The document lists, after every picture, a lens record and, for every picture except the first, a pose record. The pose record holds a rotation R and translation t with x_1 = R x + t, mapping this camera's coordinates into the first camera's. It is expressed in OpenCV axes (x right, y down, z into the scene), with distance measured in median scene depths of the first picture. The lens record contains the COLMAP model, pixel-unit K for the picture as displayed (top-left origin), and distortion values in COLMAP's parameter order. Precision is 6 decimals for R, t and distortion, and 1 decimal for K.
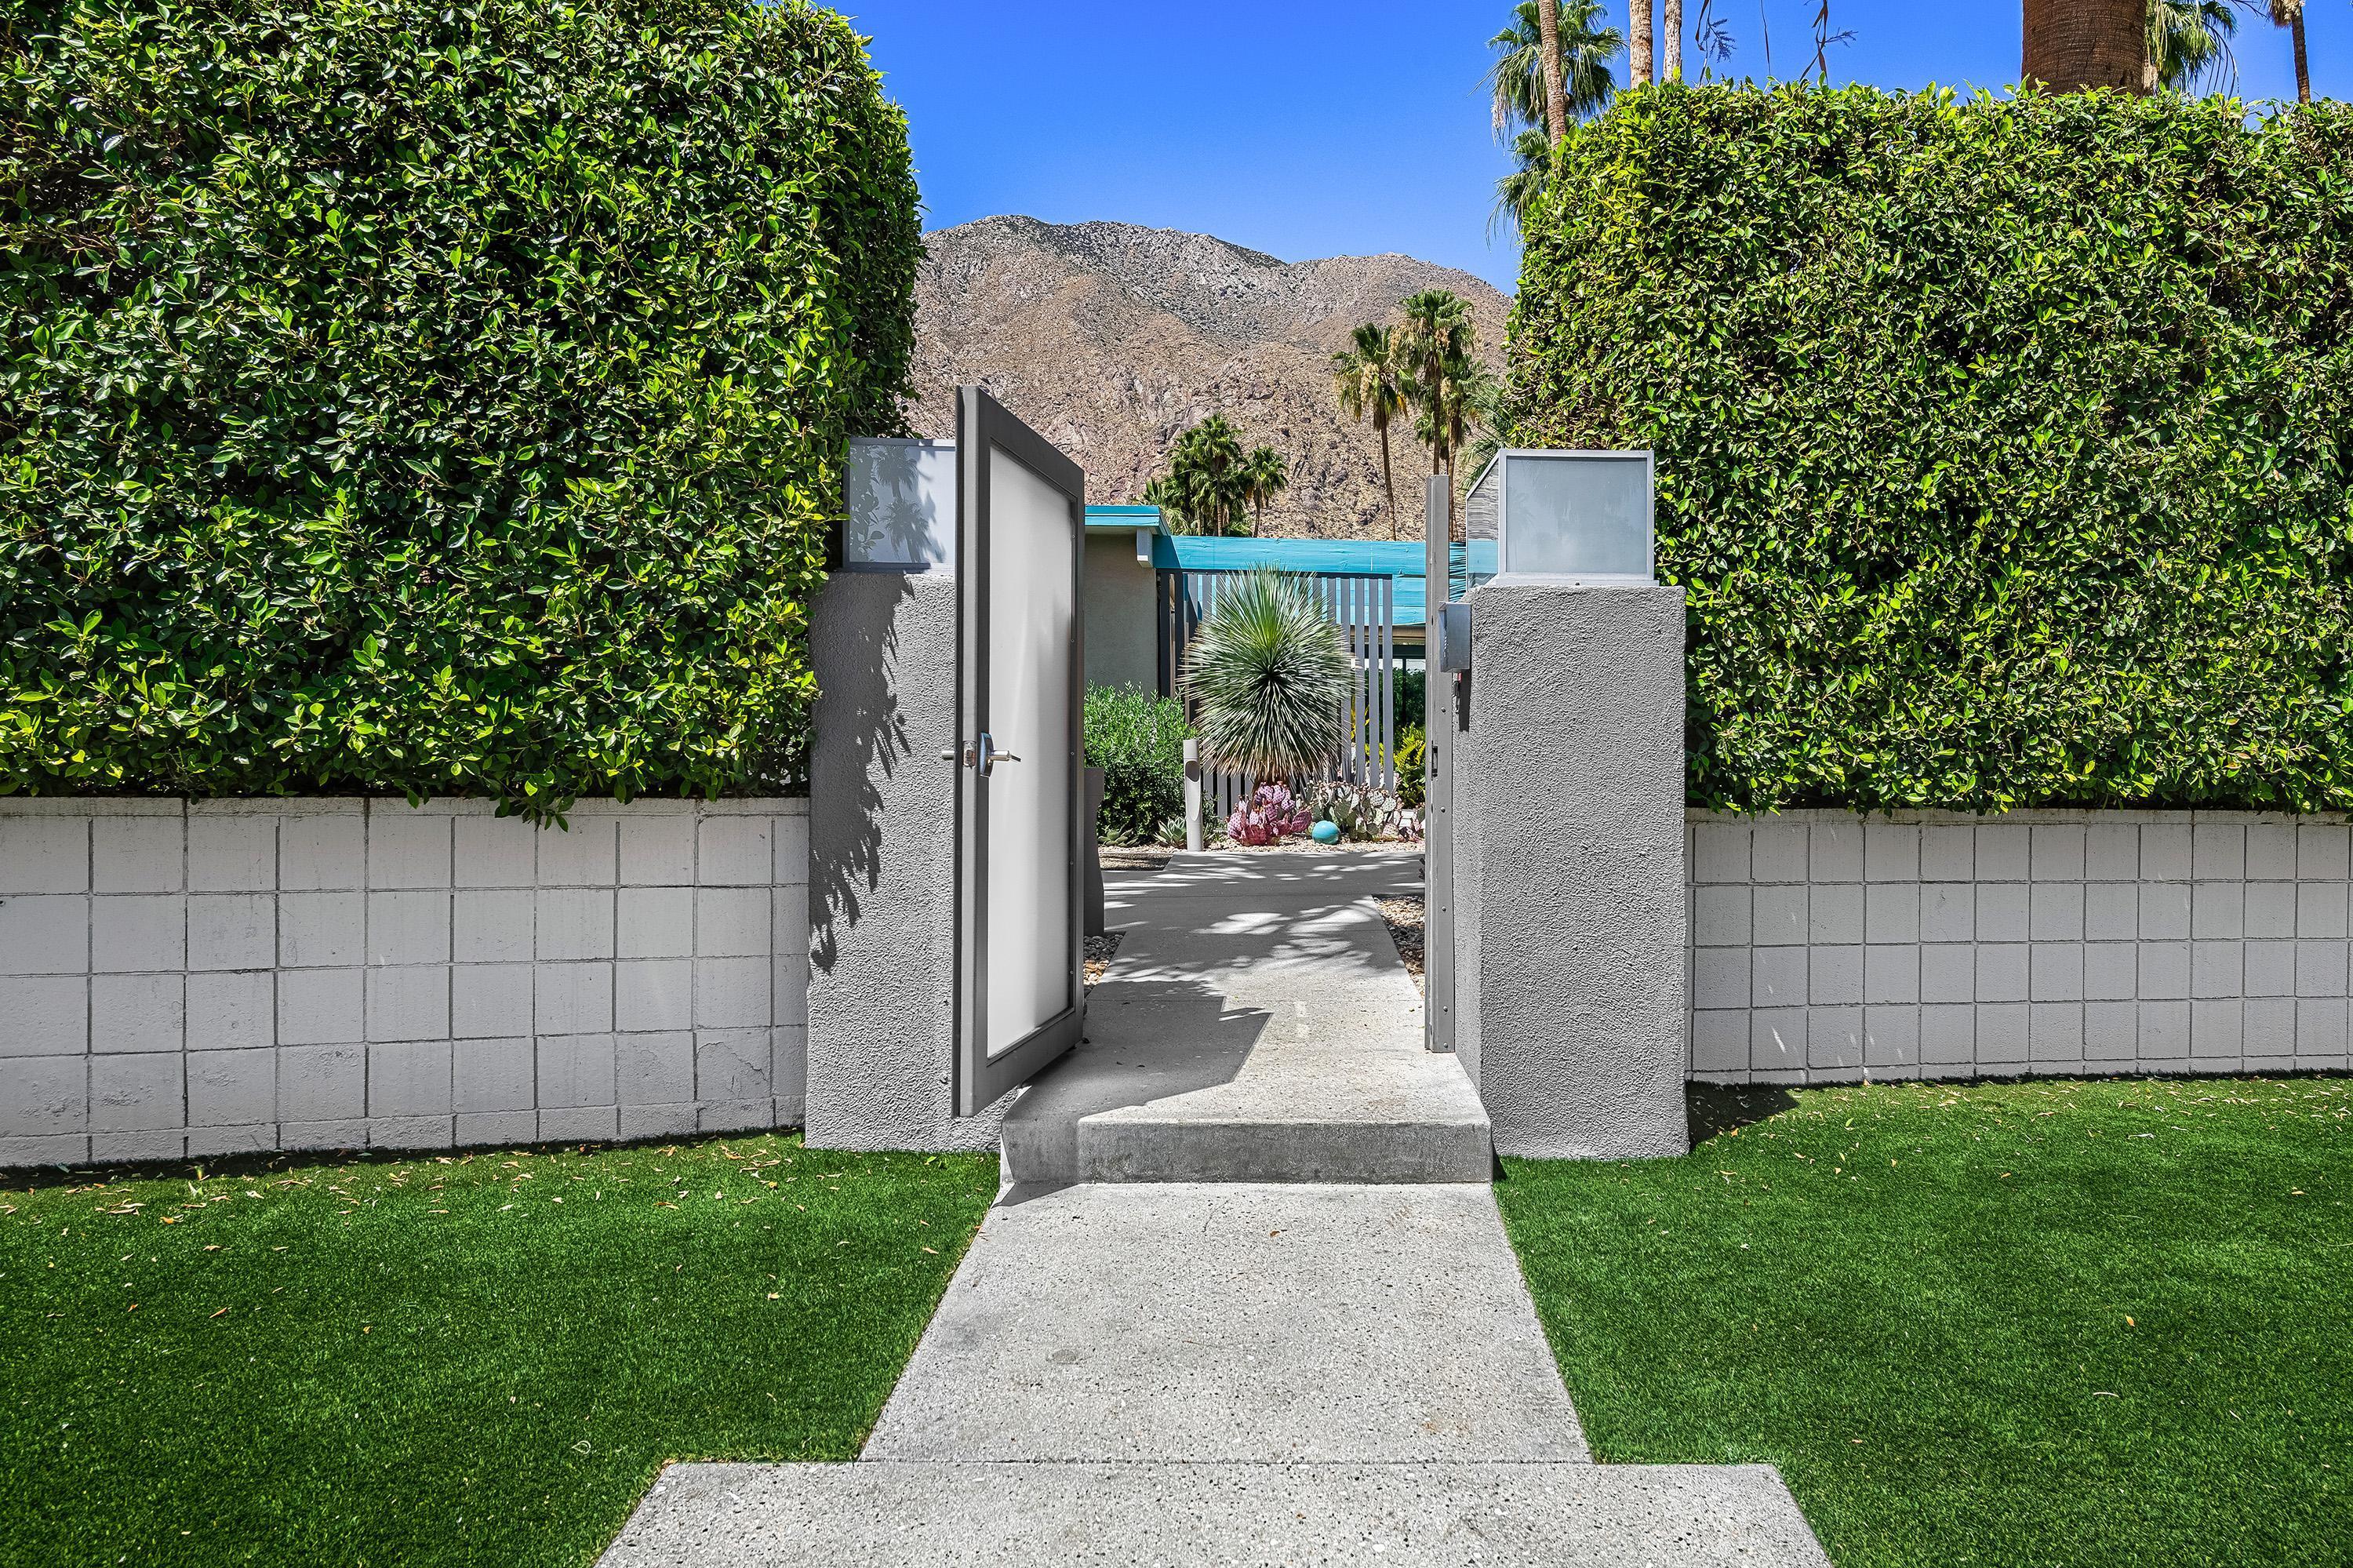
lens RADIAL K [[1661.7, 0, 1343.7], [0, 1661.7, 786.8], [0, 0, 1]] dist [0.002720, 0.000108]
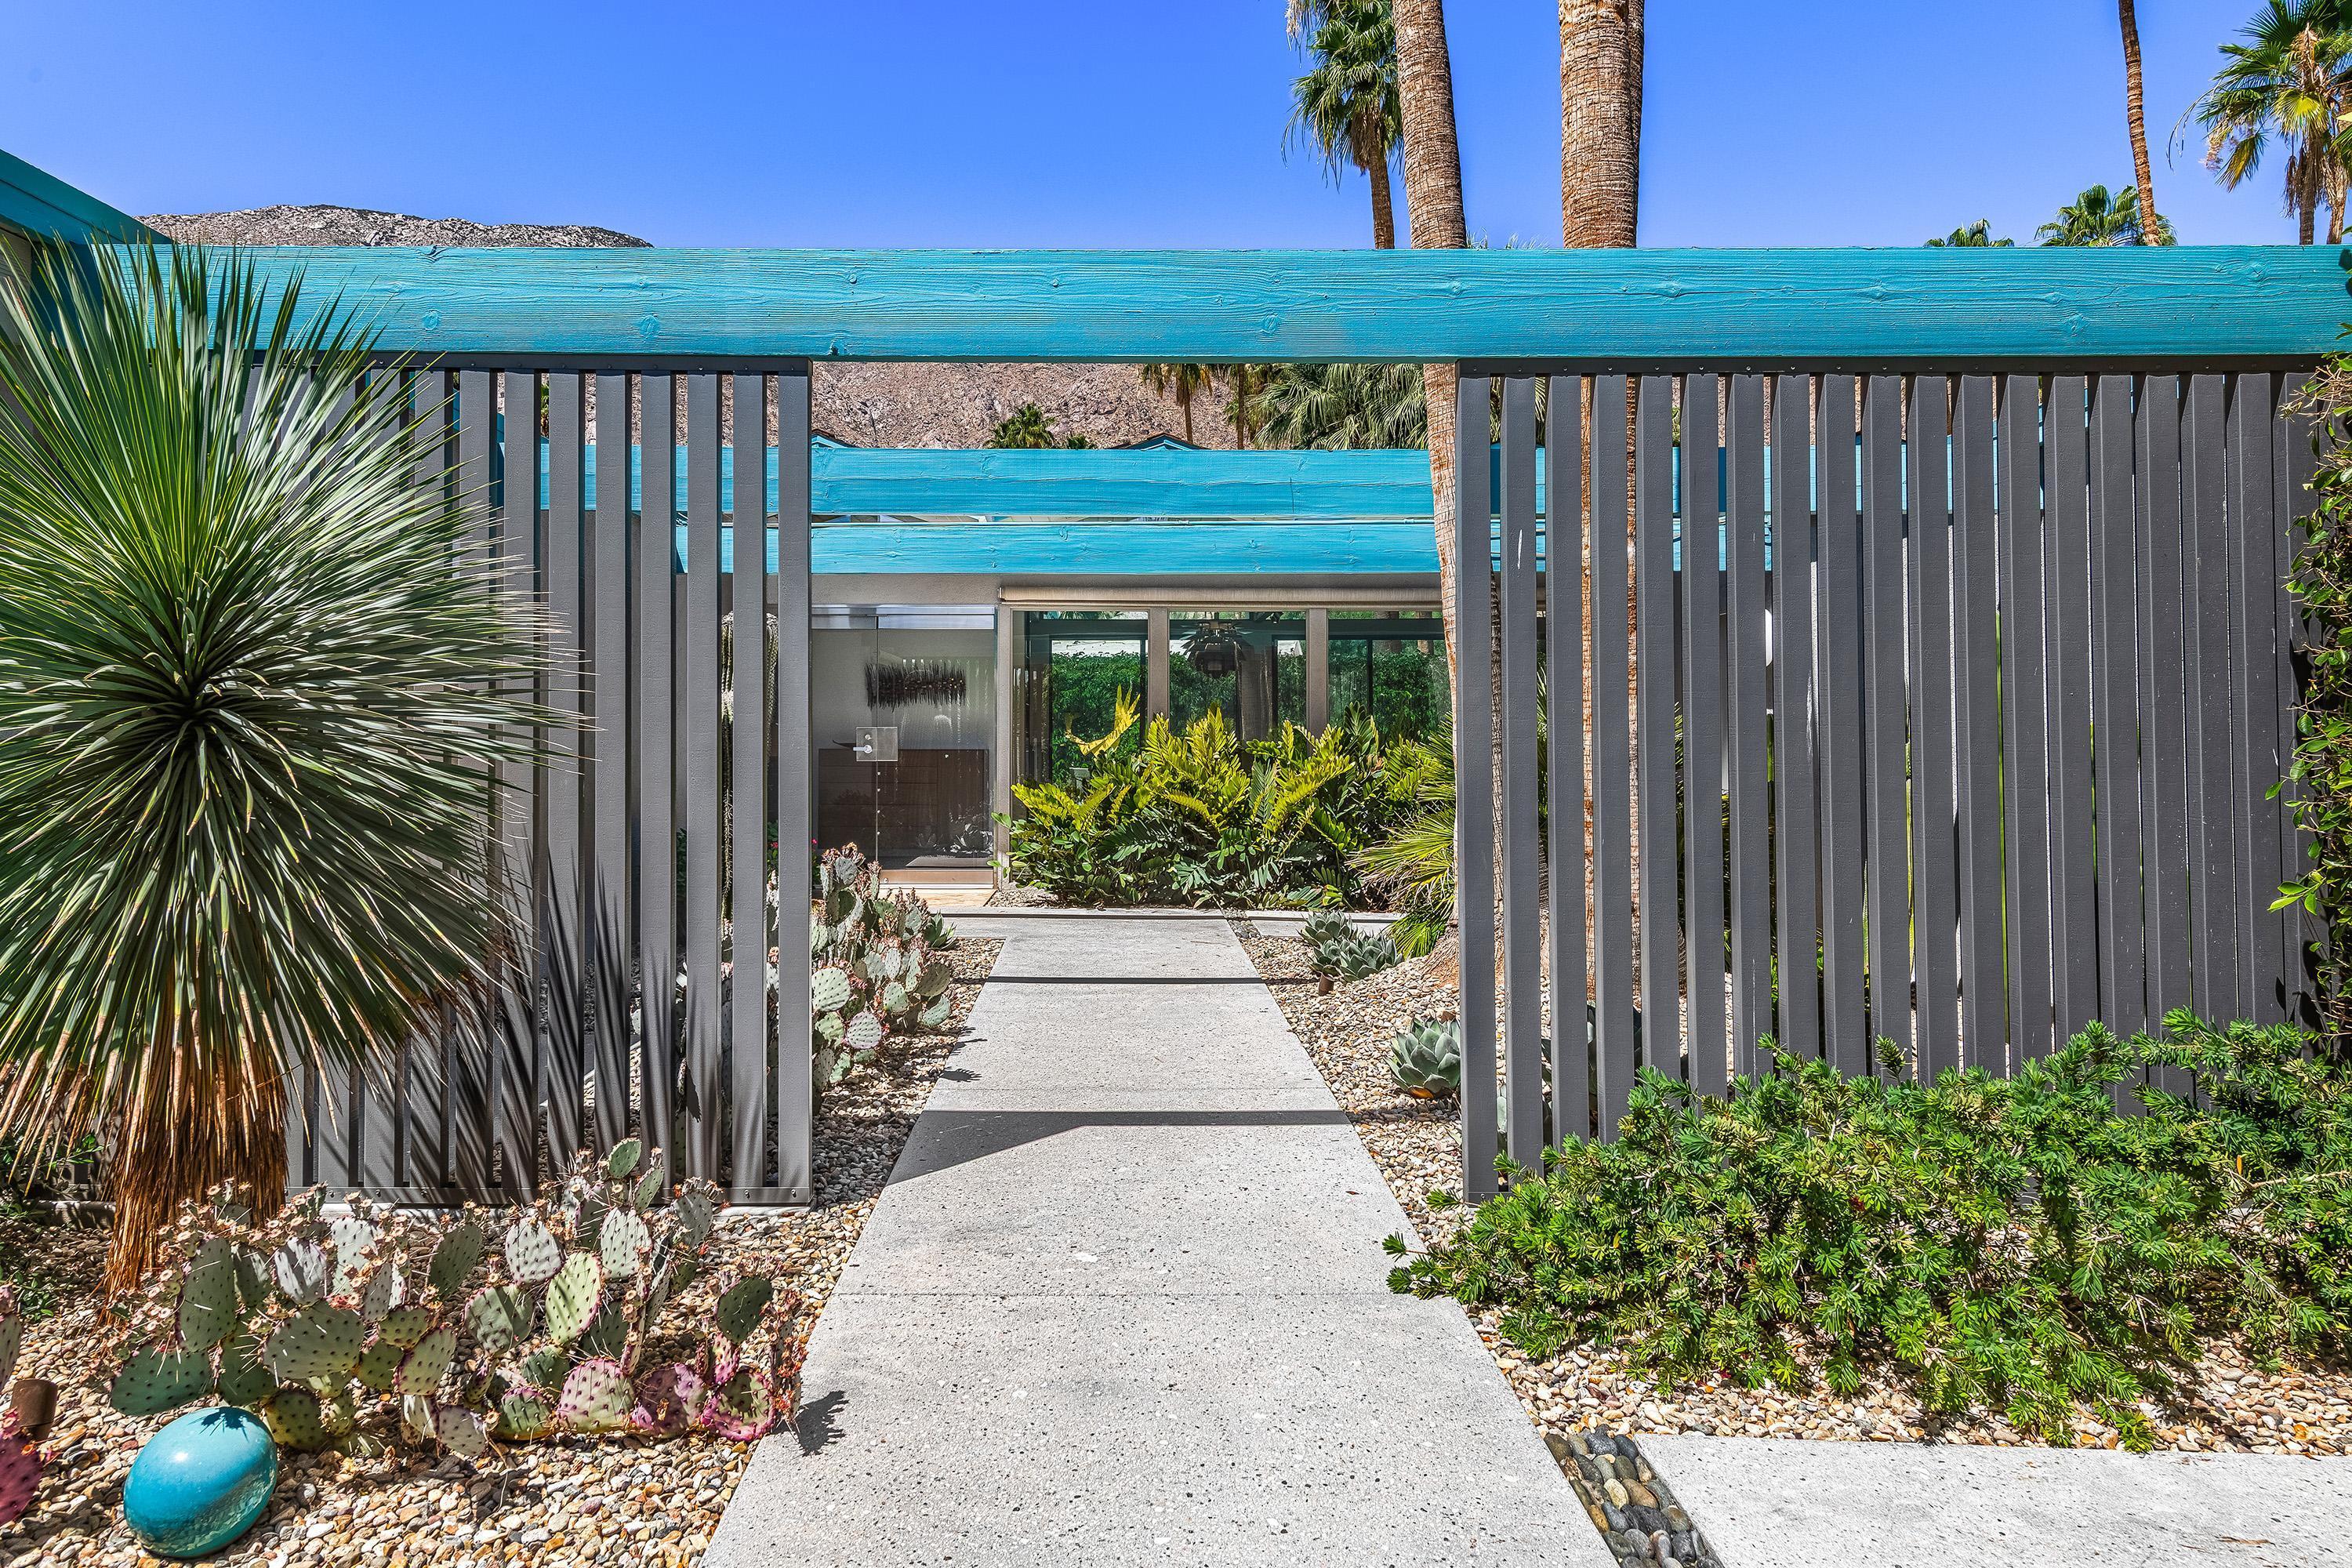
lens RADIAL K [[1468.5, 0, 1099.6], [0, 1468.5, 708.1], [0, 0, 1]] dist [0.001655, 0.000466]
pose [[0.998346, -0.007710, -0.056970, 0.033436], [0.005802, 0.999419, -0.033581, -0.018277], [0.057196, 0.033195, 0.997811, 0.249214]]
